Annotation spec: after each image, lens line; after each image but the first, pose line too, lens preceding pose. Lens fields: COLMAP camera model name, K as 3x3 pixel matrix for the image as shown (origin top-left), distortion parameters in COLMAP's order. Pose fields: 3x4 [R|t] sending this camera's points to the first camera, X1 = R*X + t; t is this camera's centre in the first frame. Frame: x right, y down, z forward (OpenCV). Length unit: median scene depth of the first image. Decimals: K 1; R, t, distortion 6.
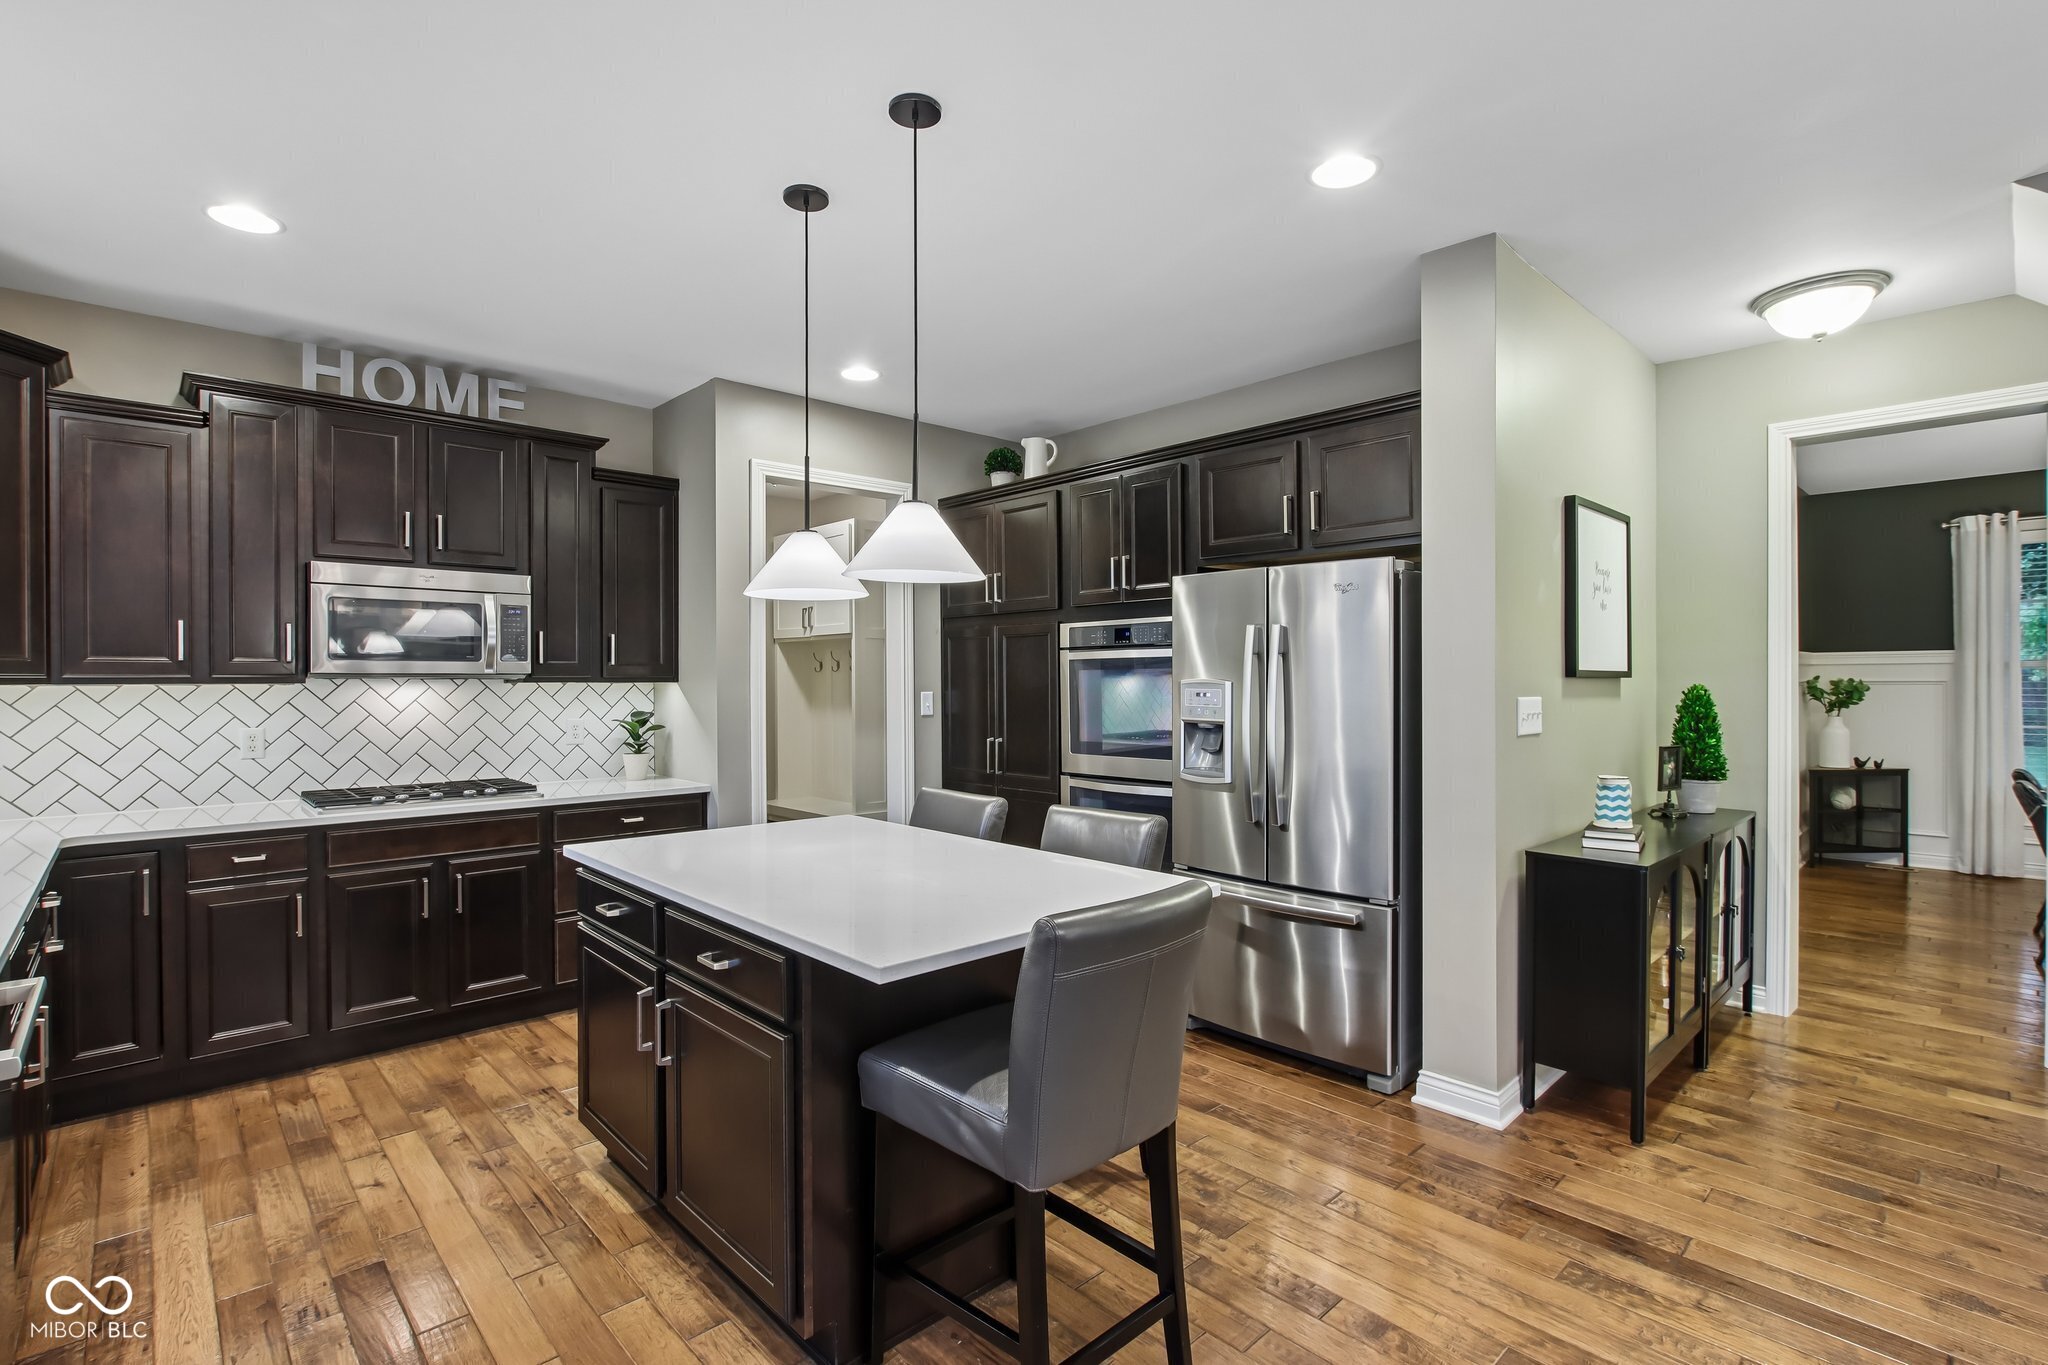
lens RADIAL K [[968.5, 0, 1041.7], [0, 968.5, 678.8], [0, 0, 1]] dist [-0.009584, 0.000797]
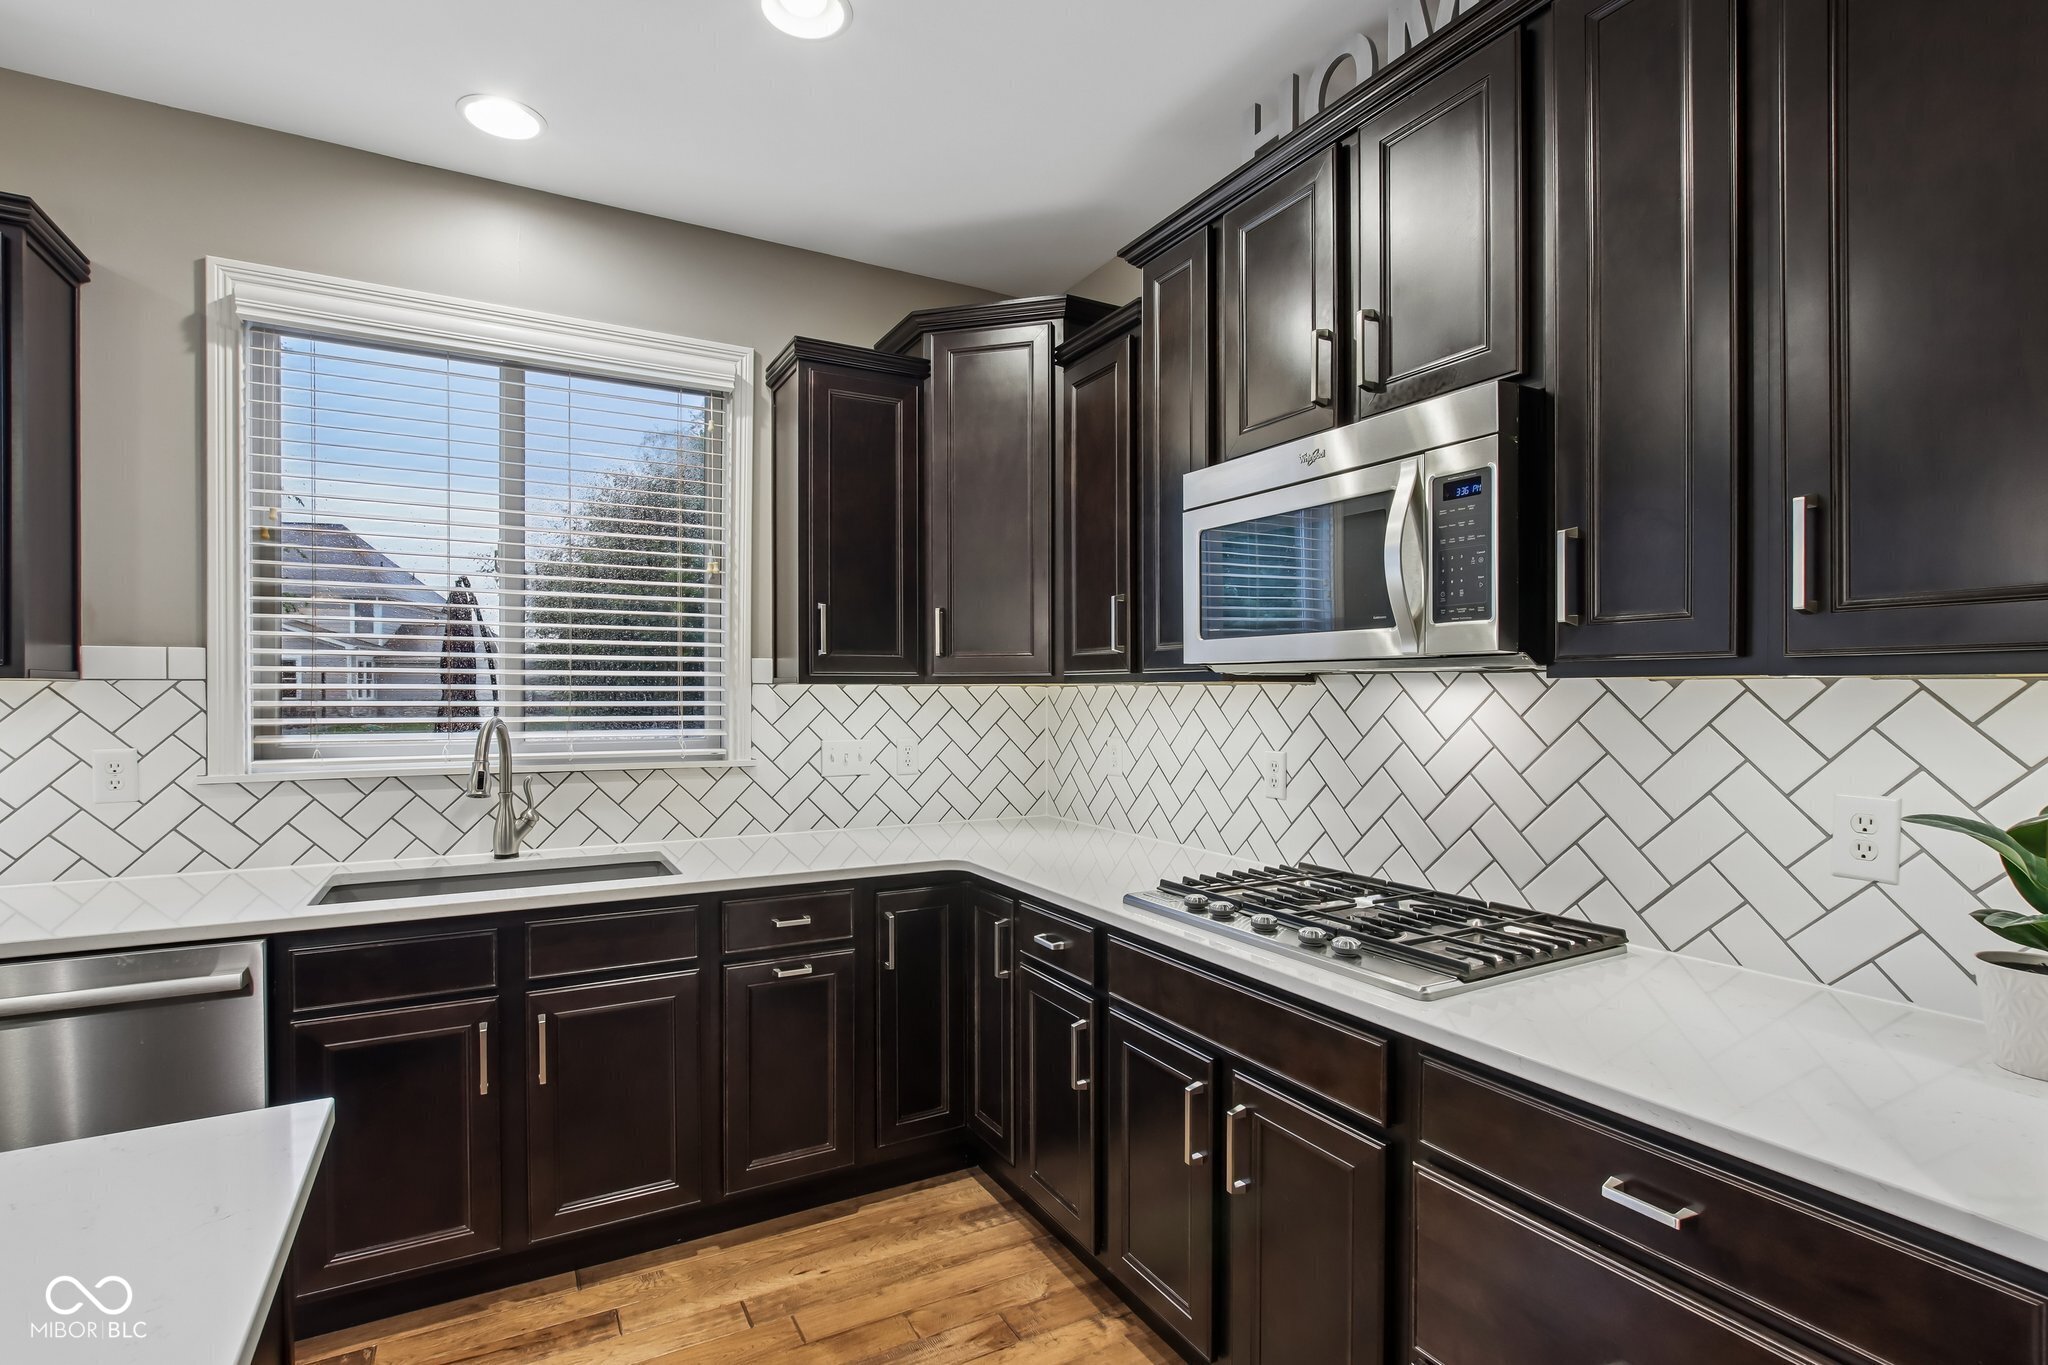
lens RADIAL K [[952.3, 0, 1043.3], [0, 952.3, 688.5], [0, 0, 1]] dist [-0.000676, -0.000110]
pose [[-0.225673, -0.001351, -0.974202, -0.140986], [-0.001909, 0.999998, -0.000945, 0.008597], [0.974201, 0.001646, -0.225675, 0.900411]]
